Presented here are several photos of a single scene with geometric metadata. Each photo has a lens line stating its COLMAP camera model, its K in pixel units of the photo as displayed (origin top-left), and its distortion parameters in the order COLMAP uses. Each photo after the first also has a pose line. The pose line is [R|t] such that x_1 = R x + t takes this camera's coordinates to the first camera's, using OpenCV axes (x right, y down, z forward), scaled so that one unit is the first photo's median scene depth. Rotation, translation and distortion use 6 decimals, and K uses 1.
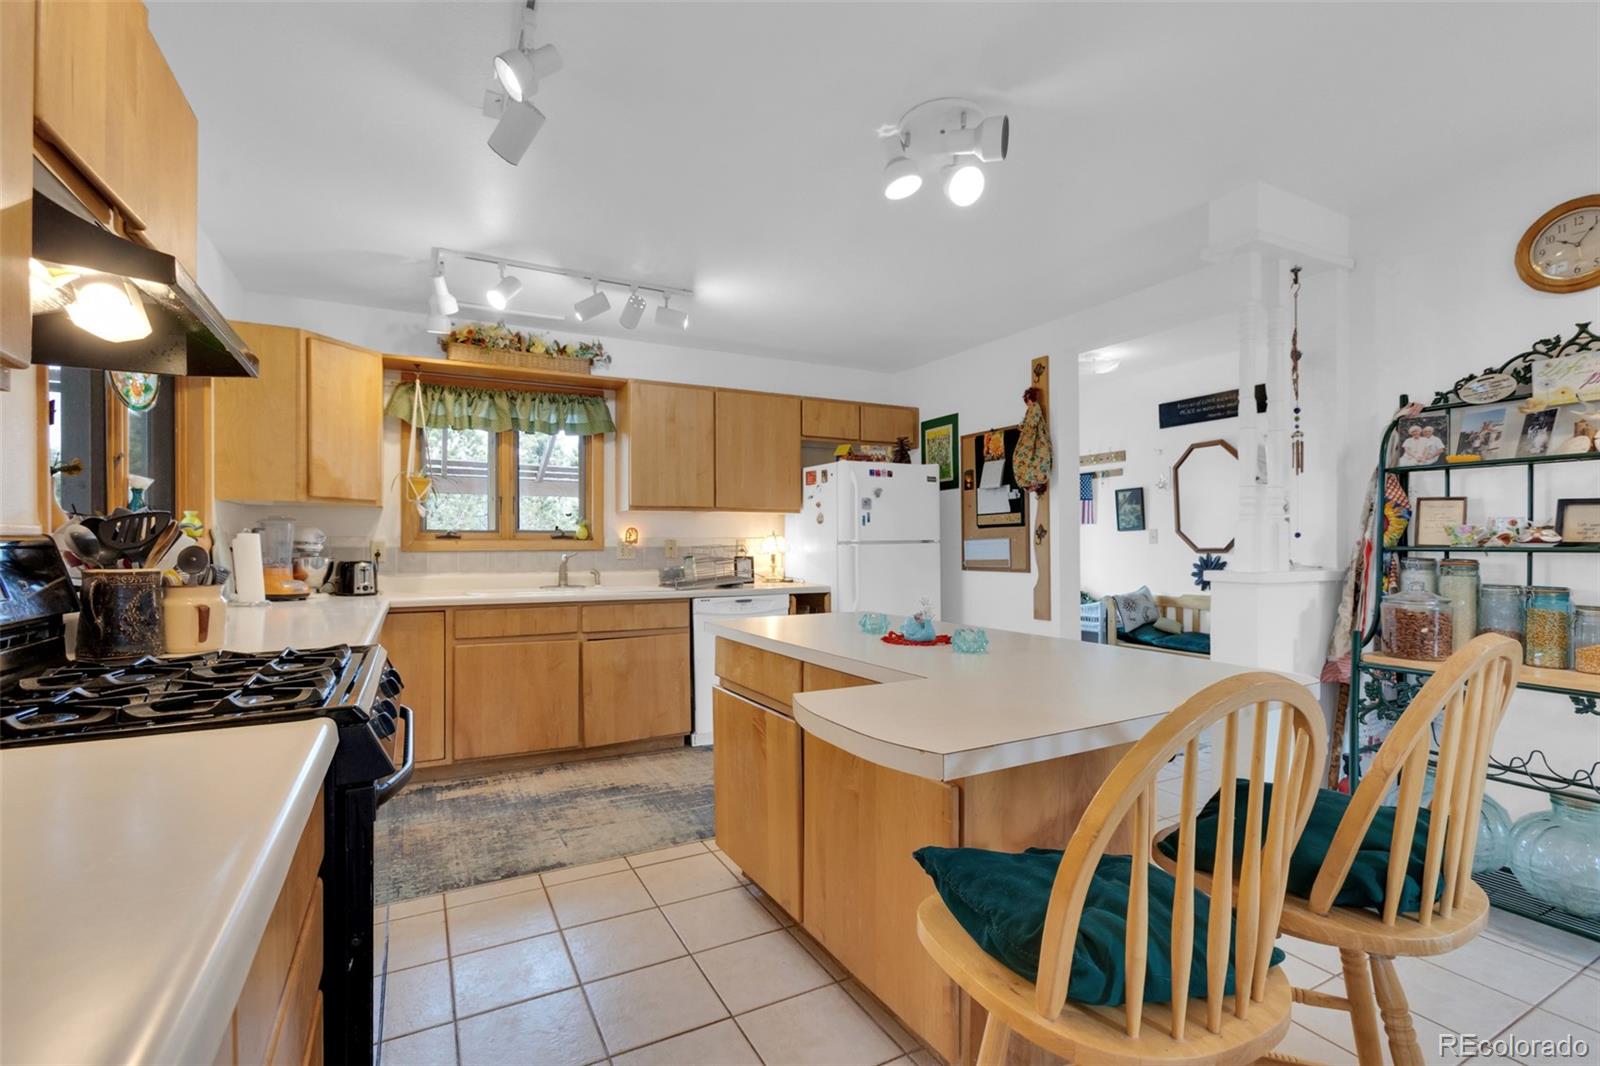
lens RADIAL K [[726.6, 0, 790.9], [0, 726.6, 541.9], [0, 0, 1]] dist [-0.001839, 0.000311]
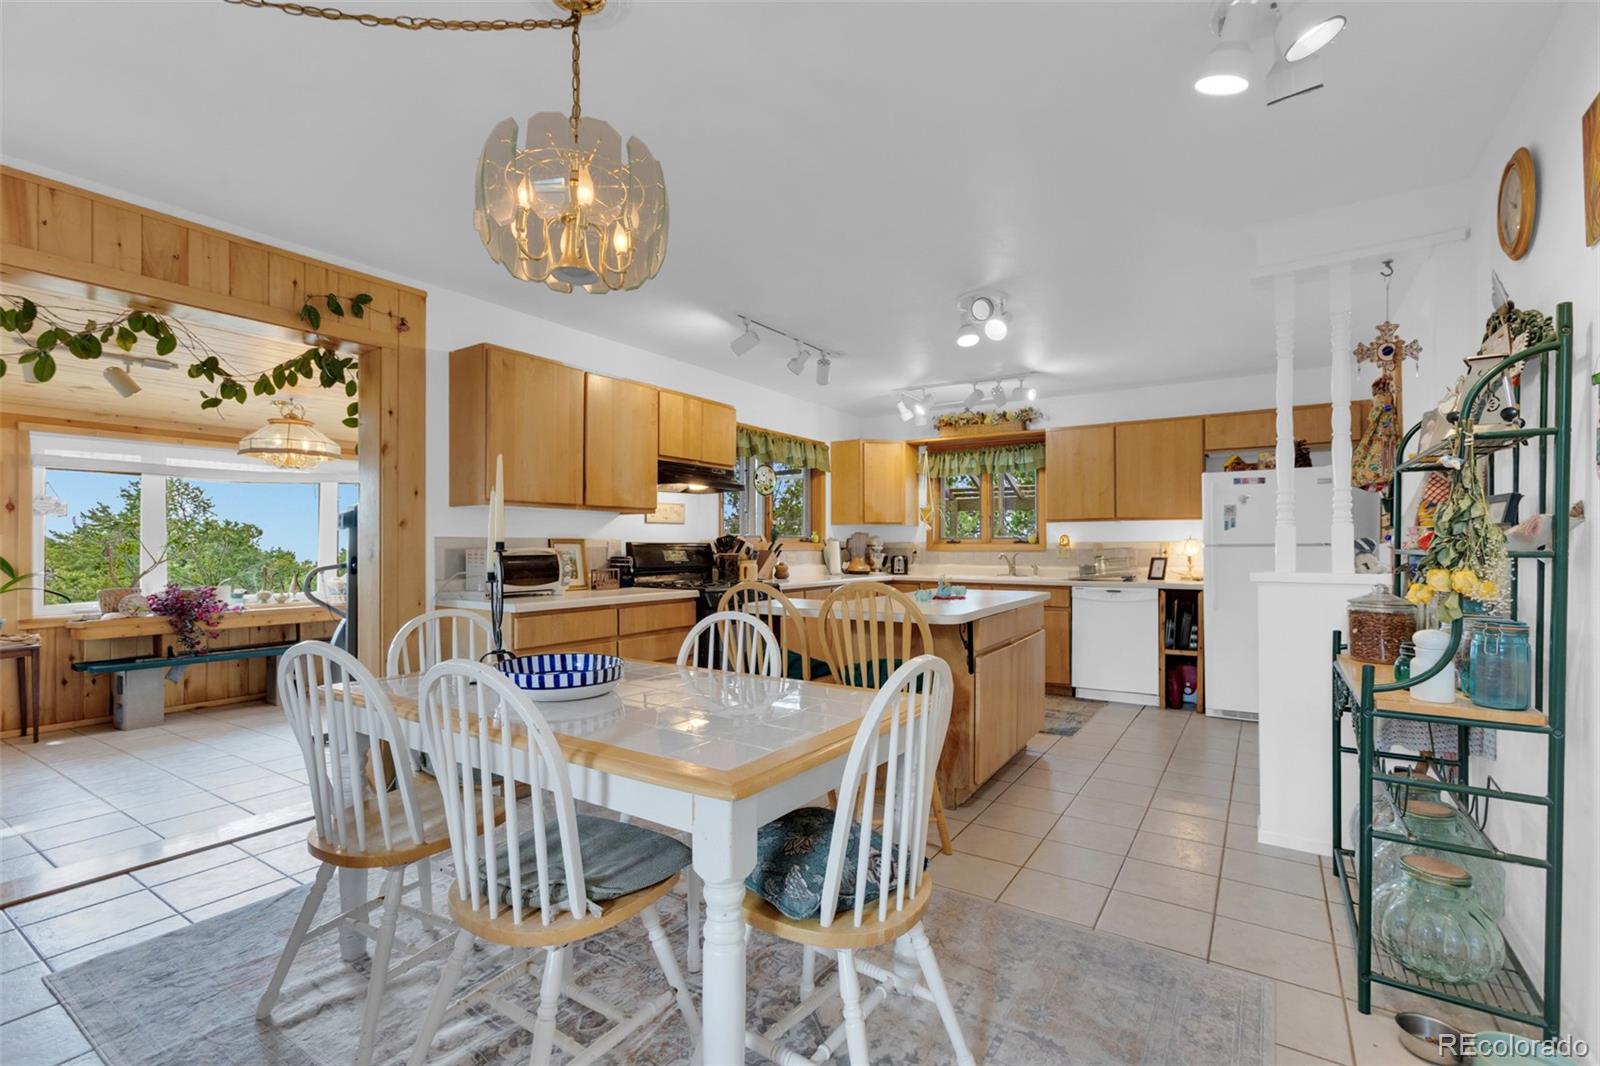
lens RADIAL K [[726.6, 0, 790.9], [0, 726.6, 541.9], [0, 0, 1]] dist [-0.001839, 0.000311]
pose [[0.476266, -0.003632, -0.879294, 0.814023], [-0.000578, 0.999990, -0.004444, 0.000170], [0.879301, 0.002625, 0.476259, -0.105972]]
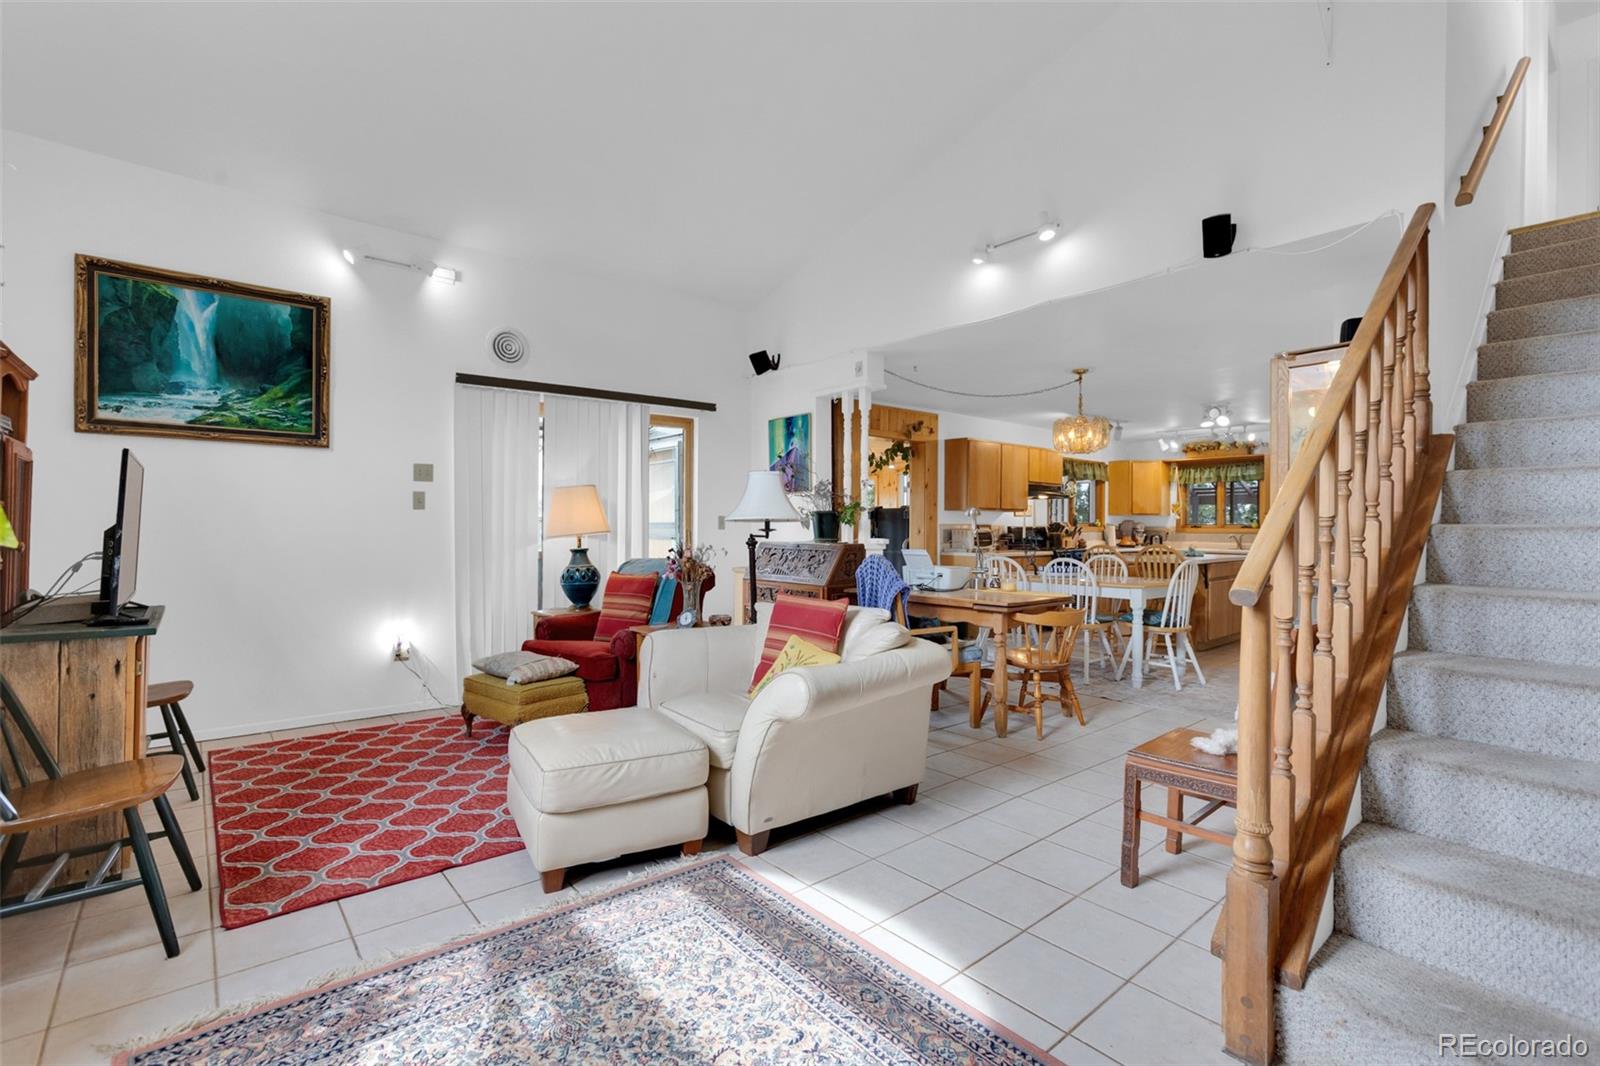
lens RADIAL K [[723.3, 0, 805.8], [0, 723.3, 523.0], [0, 0, 1]] dist [-0.002170, 0.005061]
pose [[0.223817, 0.001838, -0.974629, 1.657098], [-0.009552, 0.999954, -0.000308, -0.007384], [0.974584, 0.009379, 0.223825, -0.856130]]
